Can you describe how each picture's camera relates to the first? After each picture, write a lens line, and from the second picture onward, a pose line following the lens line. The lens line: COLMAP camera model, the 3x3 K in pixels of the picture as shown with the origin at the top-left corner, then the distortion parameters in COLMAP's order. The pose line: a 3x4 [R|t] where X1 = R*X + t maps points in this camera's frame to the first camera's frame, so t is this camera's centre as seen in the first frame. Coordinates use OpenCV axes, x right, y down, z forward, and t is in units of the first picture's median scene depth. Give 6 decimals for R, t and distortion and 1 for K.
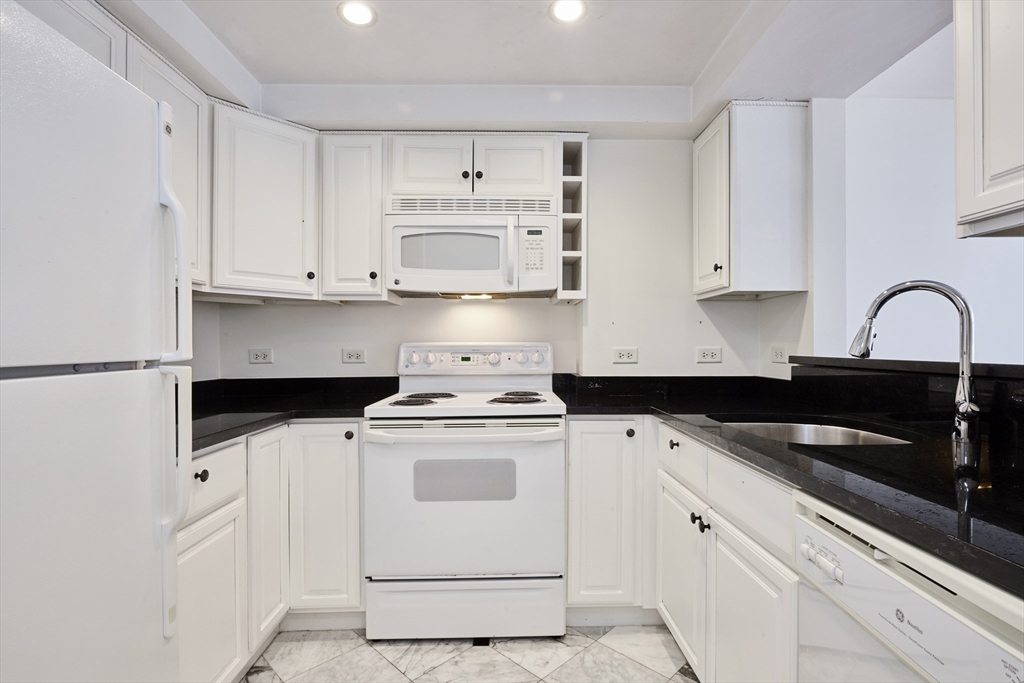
lens RADIAL K [[505.9, 0, 524.8], [0, 505.9, 346.3], [0, 0, 1]] dist [-0.001930, -0.002482]
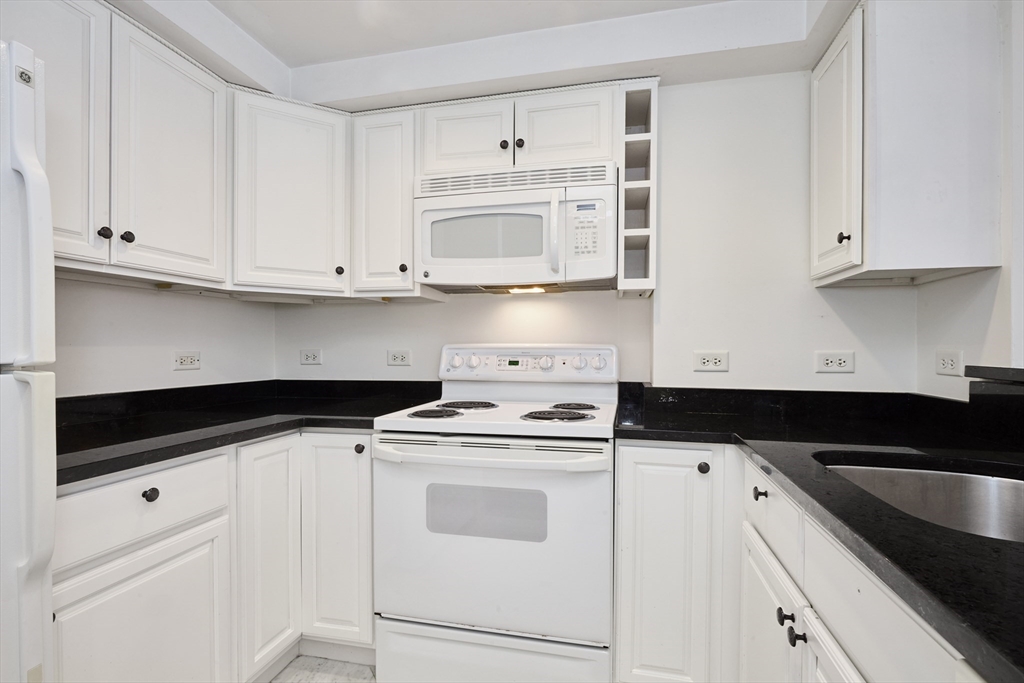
lens RADIAL K [[505.9, 0, 500.4], [0, 505.9, 348.6], [0, 0, 1]] dist [-0.001930, -0.002482]
pose [[0.963315, 0.006265, -0.268298, 0.112051], [-0.005687, 0.999980, 0.002931, -0.001820], [0.268311, -0.001298, 0.963331, 0.198721]]
